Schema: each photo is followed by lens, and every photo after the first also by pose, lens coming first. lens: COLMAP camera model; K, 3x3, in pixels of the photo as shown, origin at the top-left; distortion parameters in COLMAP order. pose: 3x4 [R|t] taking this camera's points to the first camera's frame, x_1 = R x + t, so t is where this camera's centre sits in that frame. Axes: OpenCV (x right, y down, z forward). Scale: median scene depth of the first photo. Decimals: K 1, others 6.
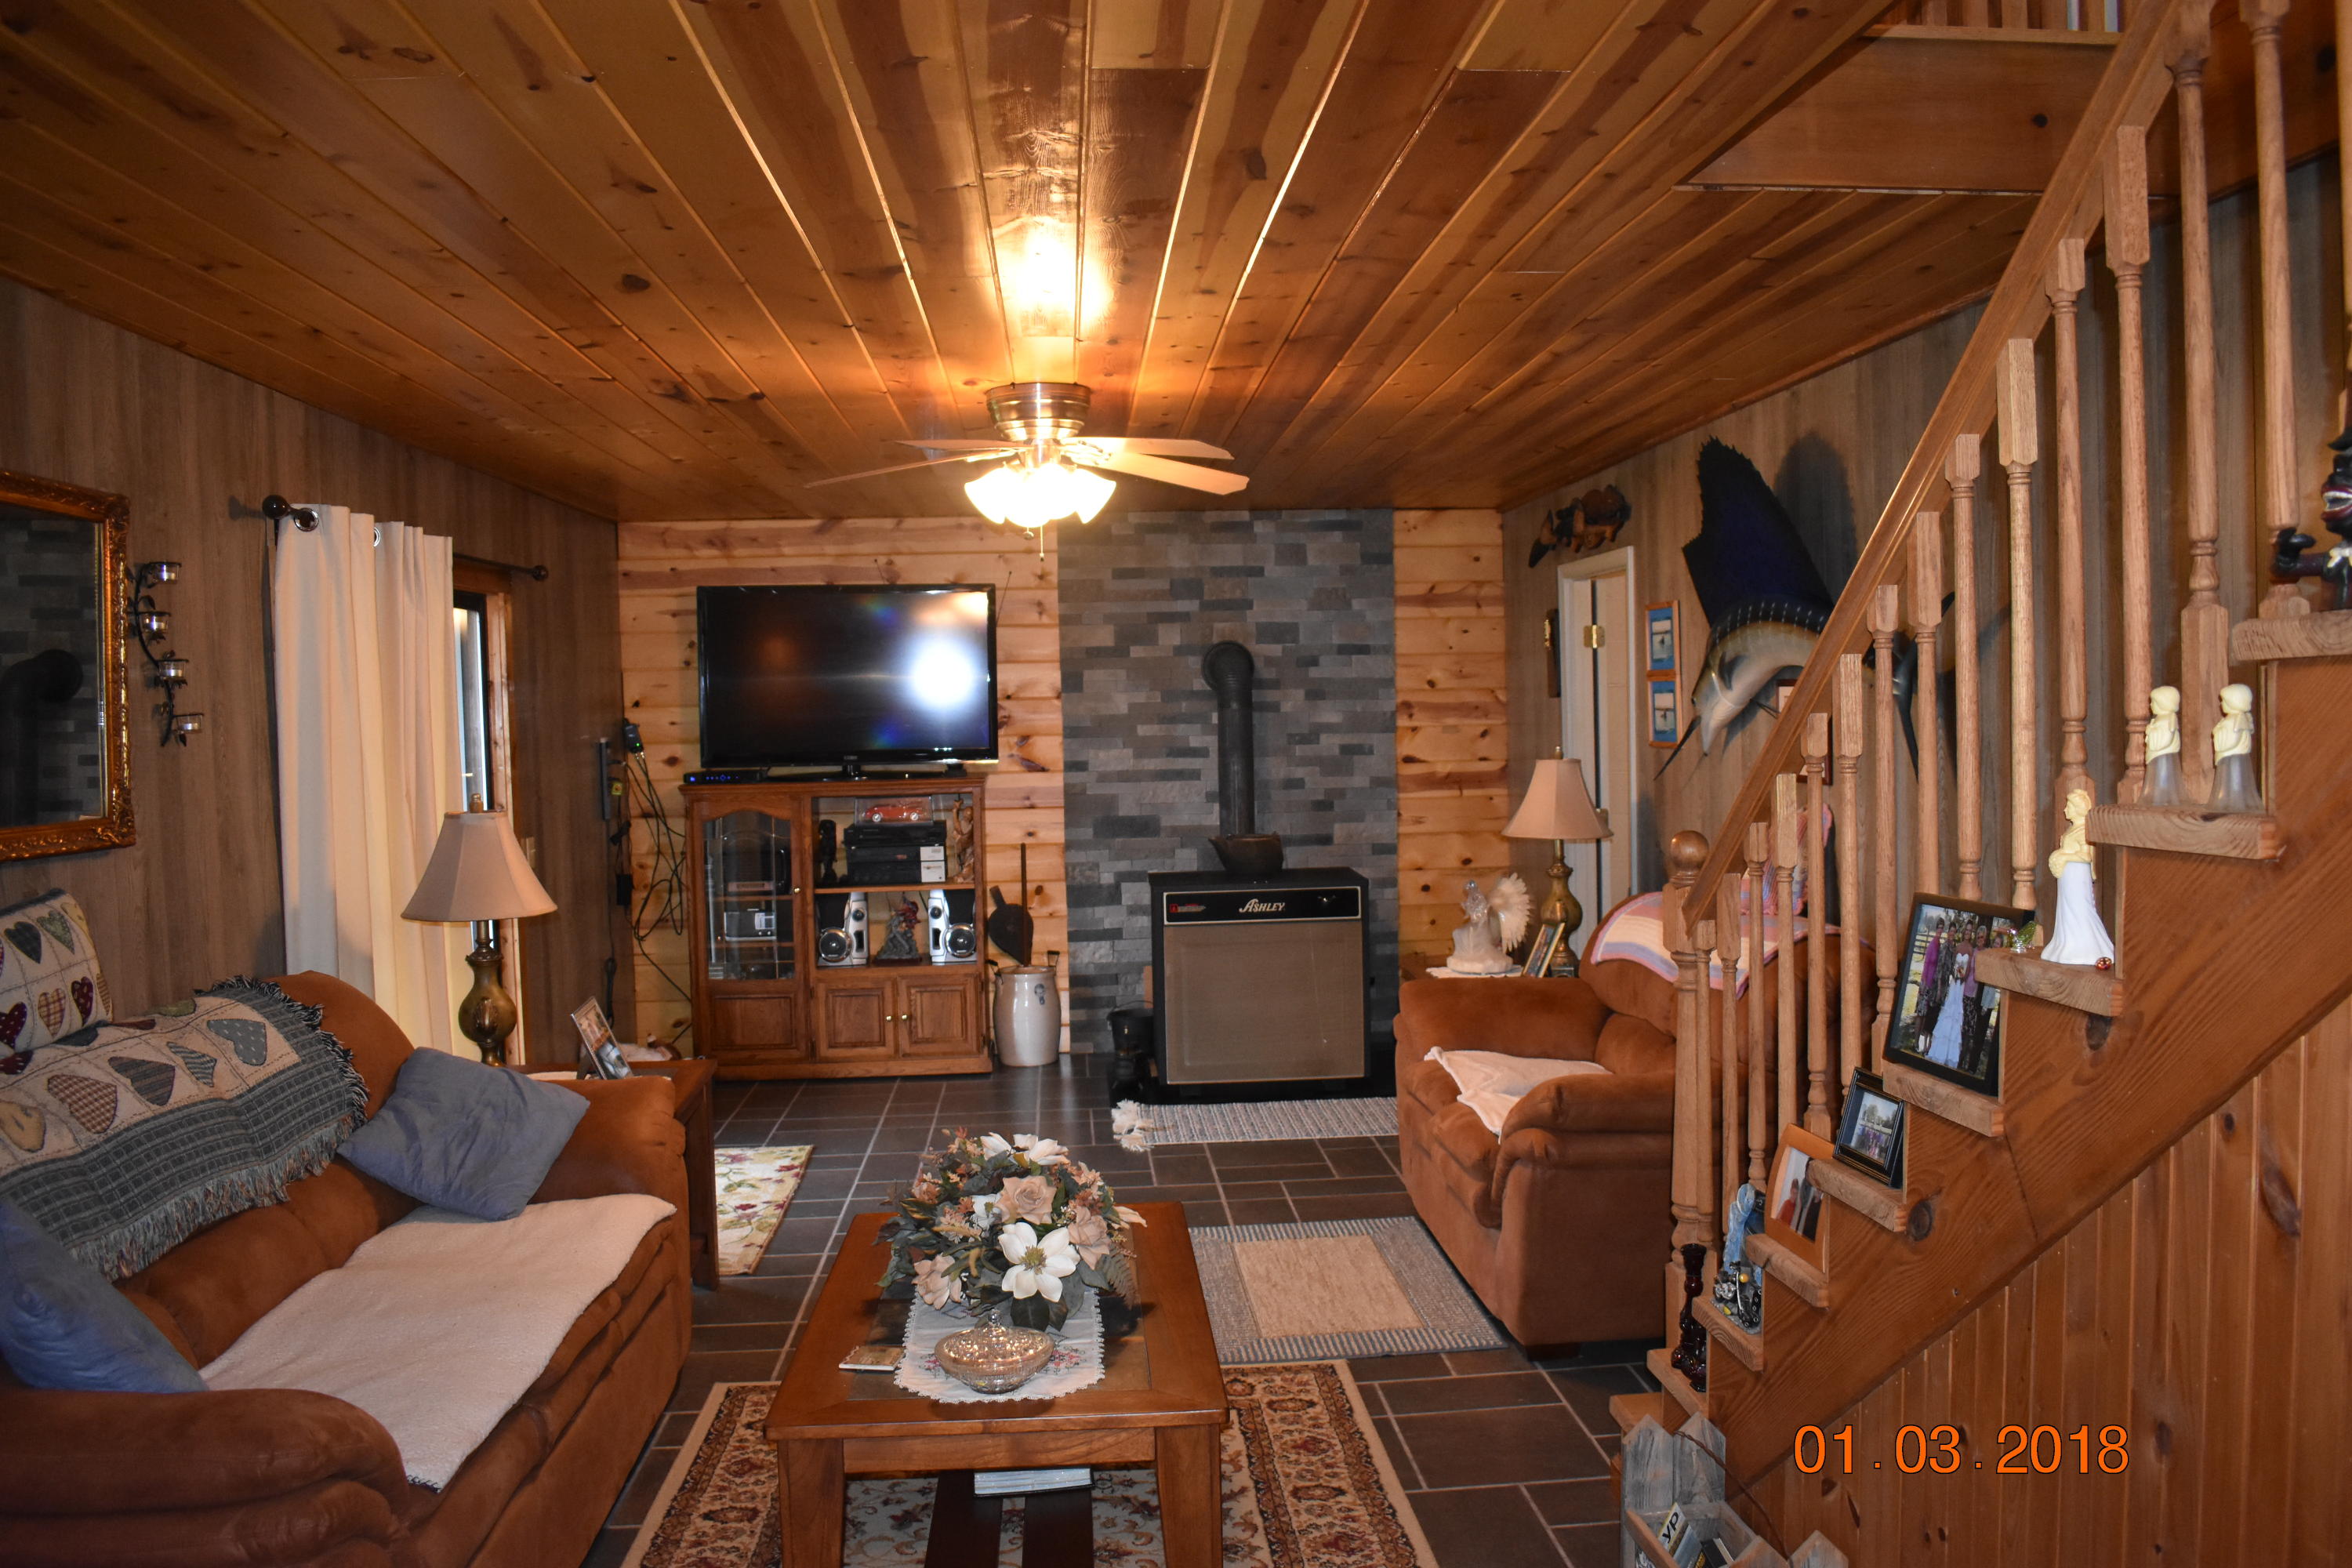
lens RADIAL K [[1816.4, 0, 1180.2], [0, 1816.4, 784.0], [0, 0, 1]] dist [-0.089166, 0.009078]
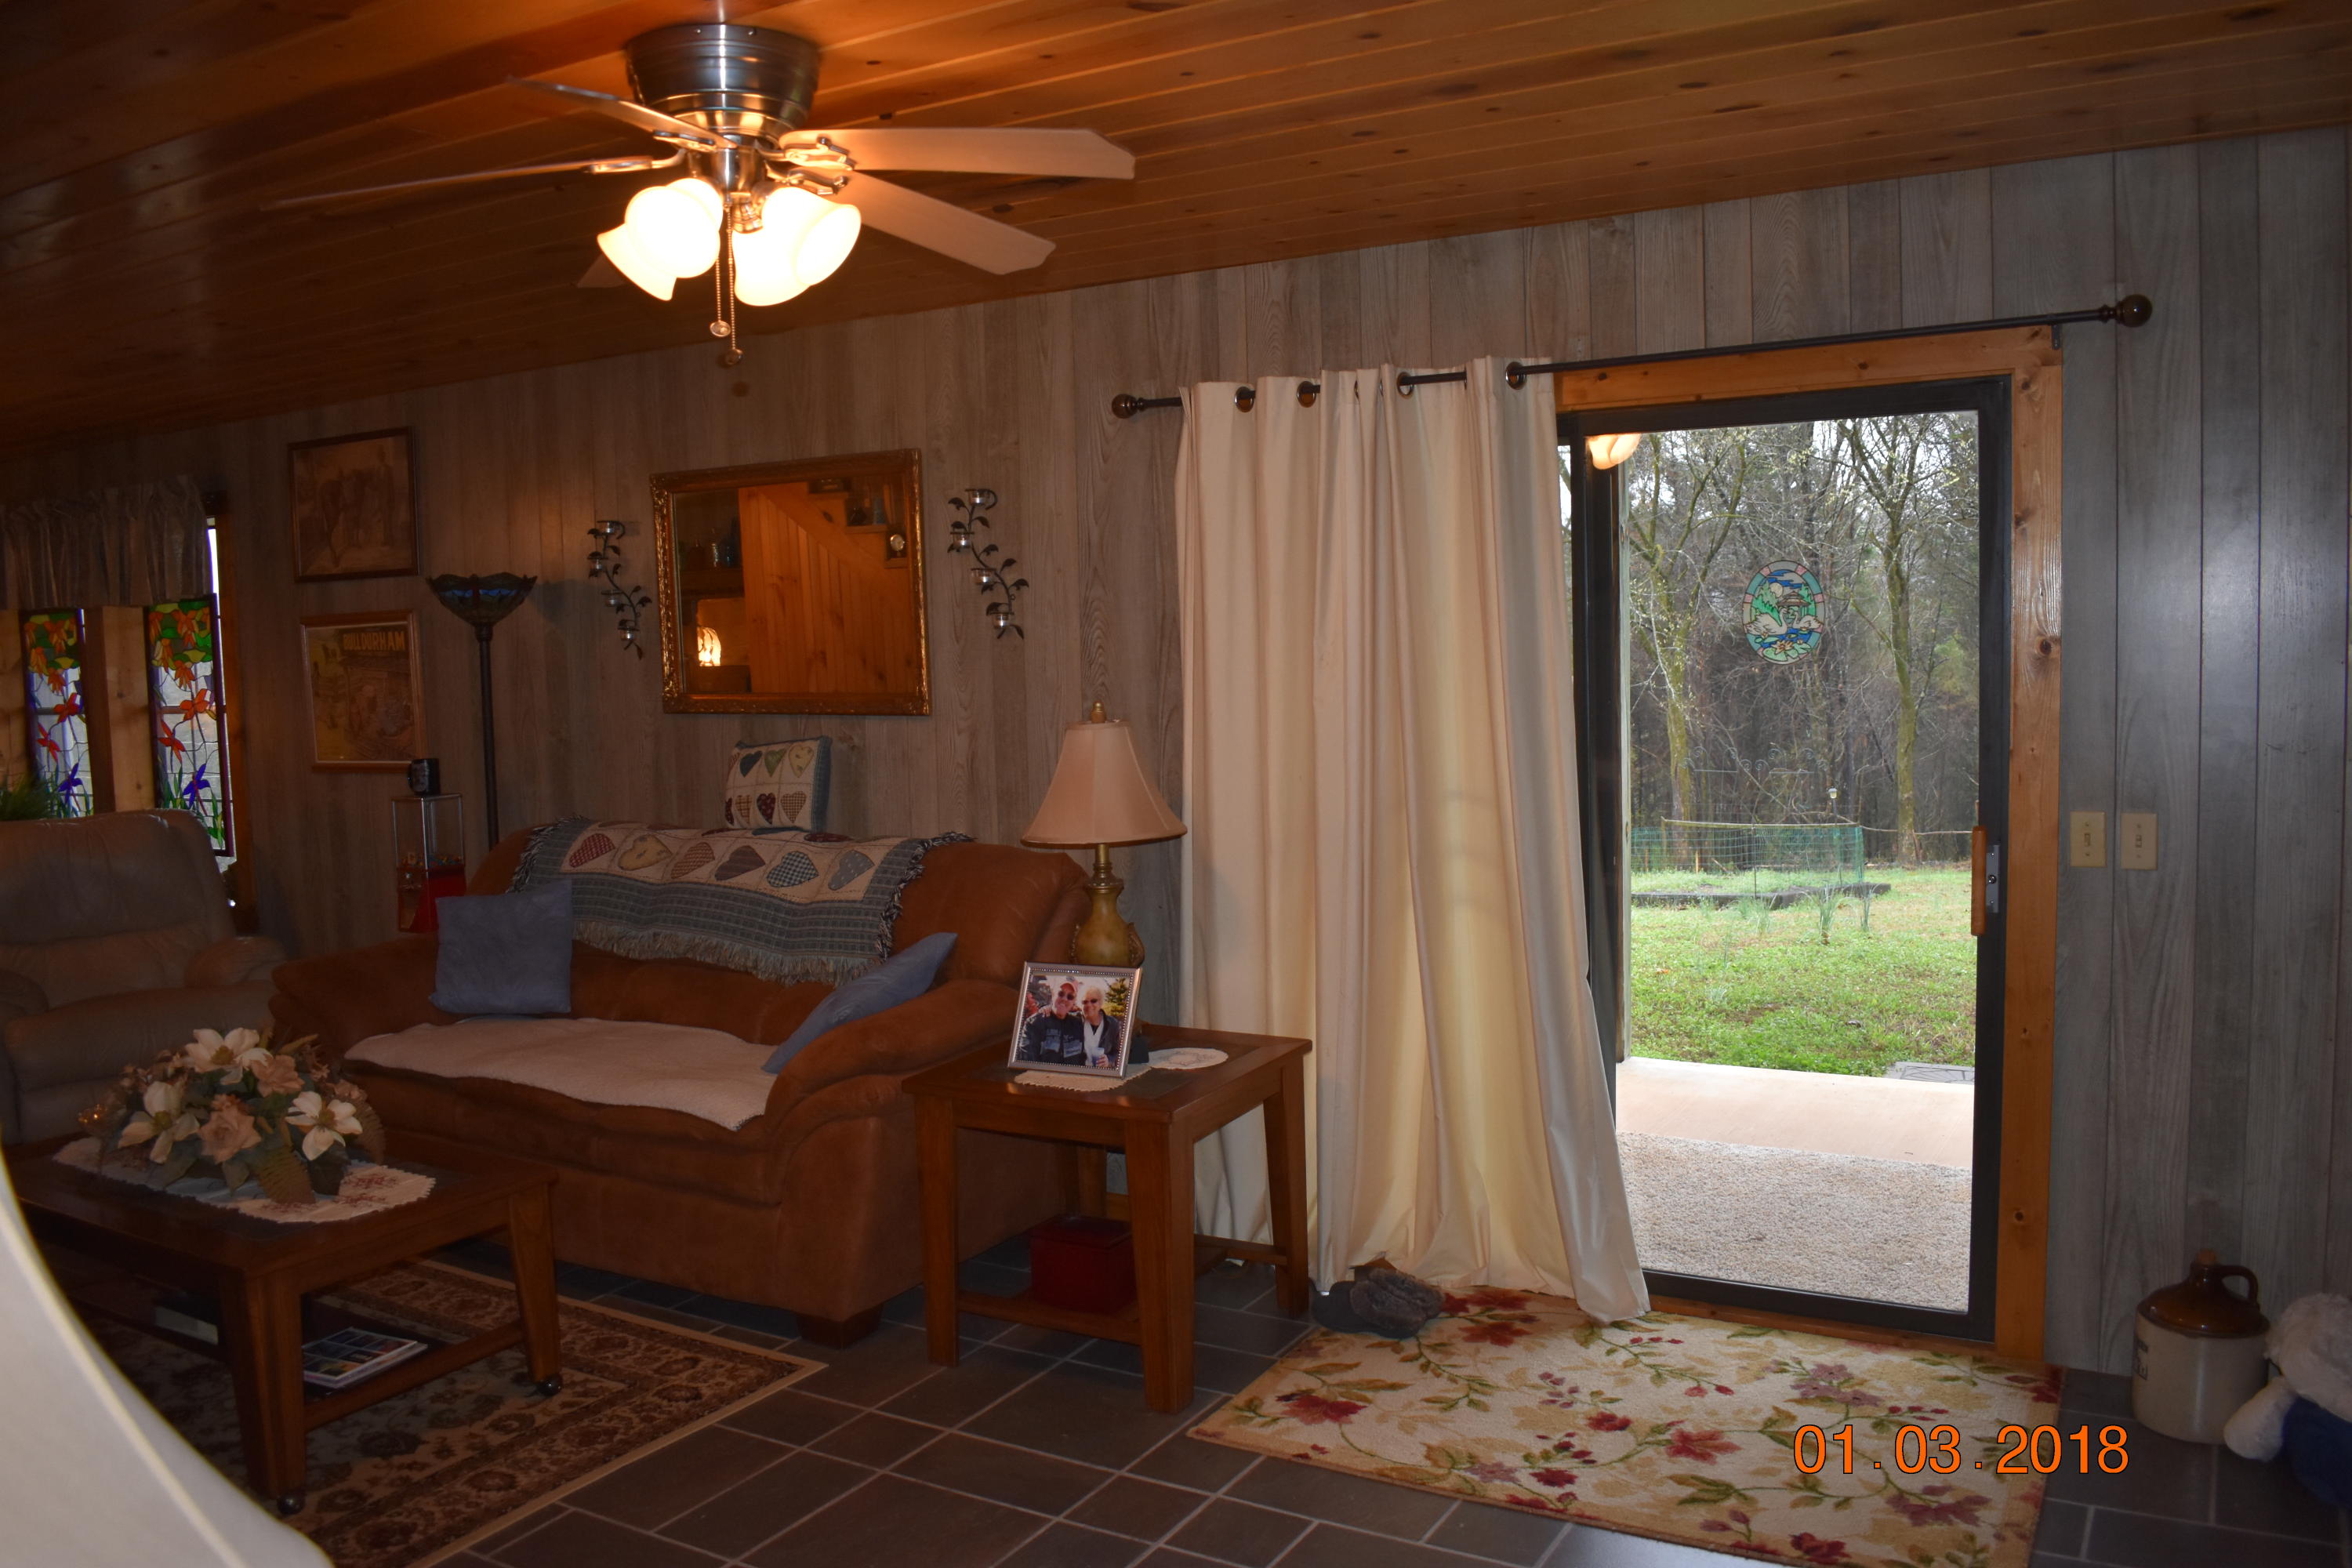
lens RADIAL K [[1816.4, 0, 1181.1], [0, 1816.4, 779.0], [0, 0, 1]] dist [-0.089166, 0.009078]
pose [[-0.559848, 0.105202, -0.821890, 0.280946], [0.005745, 0.992376, 0.123111, -0.056820], [0.828575, 0.064202, -0.556184, 1.281933]]
